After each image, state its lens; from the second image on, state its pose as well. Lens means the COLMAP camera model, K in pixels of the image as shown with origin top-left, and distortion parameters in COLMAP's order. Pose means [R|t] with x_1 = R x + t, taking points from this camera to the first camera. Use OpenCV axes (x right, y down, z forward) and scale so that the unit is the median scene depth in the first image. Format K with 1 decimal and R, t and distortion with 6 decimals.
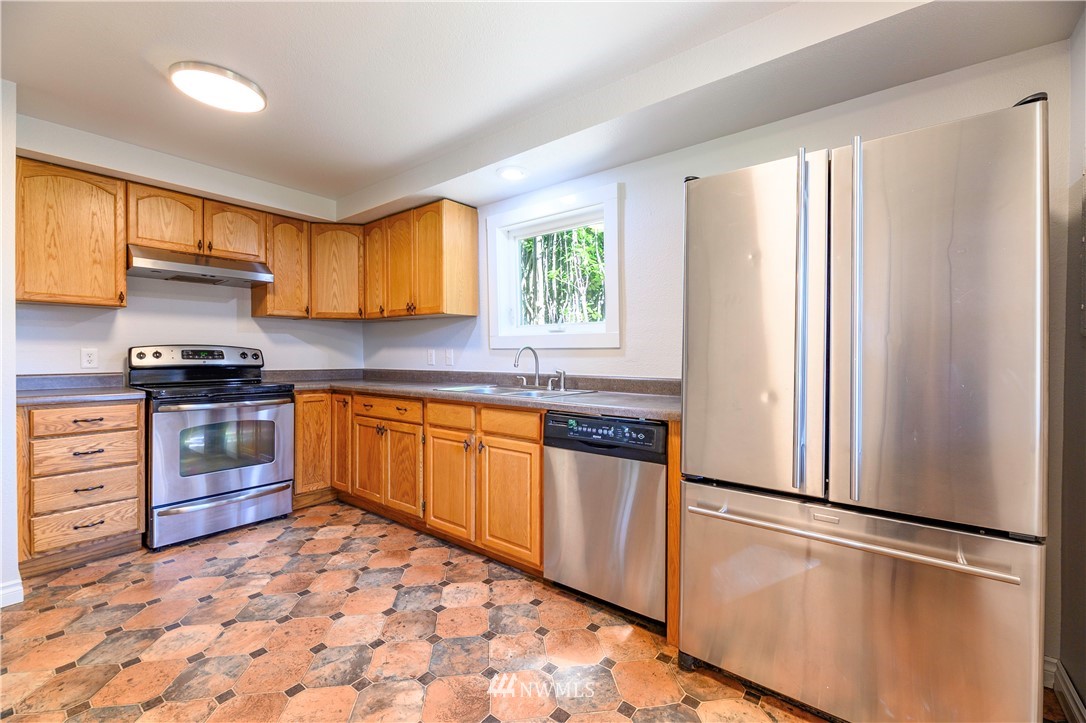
lens RADIAL K [[444.8, 0, 556.6], [0, 444.8, 357.2], [0, 0, 1]] dist [-0.000549, -0.003257]
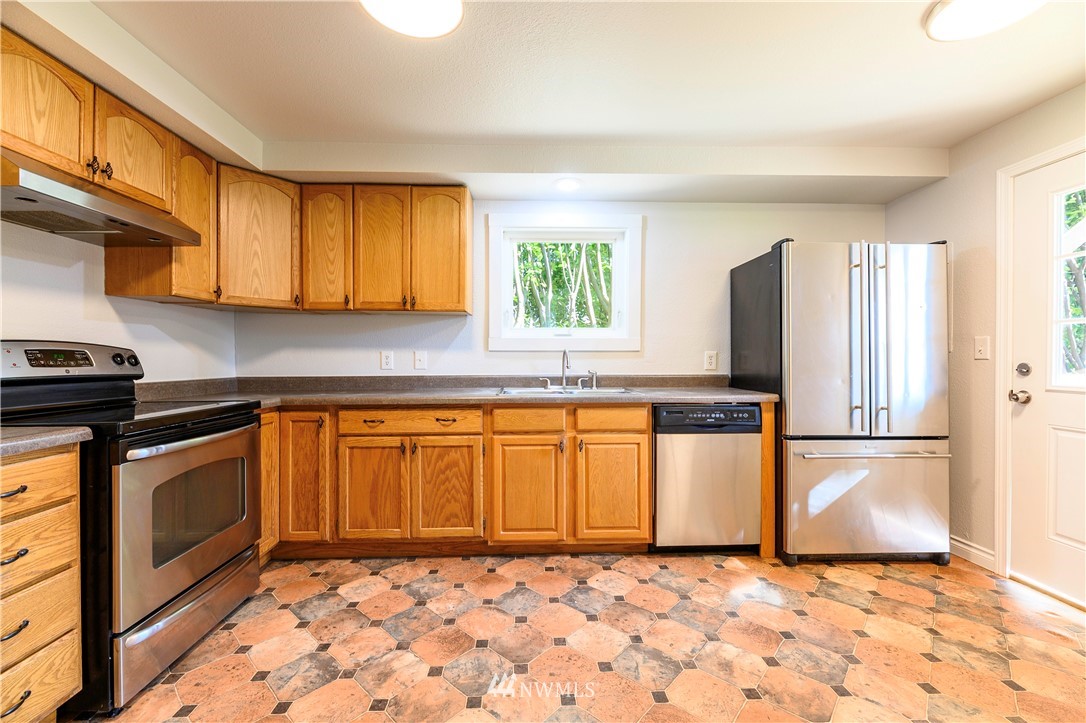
lens RADIAL K [[444.8, 0, 539.5], [0, 444.8, 357.5], [0, 0, 1]] dist [-0.000549, -0.003257]
pose [[0.774976, -0.003444, 0.631982, -0.760981], [0.006041, 0.999980, -0.001958, -0.002203], [-0.631962, 0.005335, 0.774981, 0.214020]]
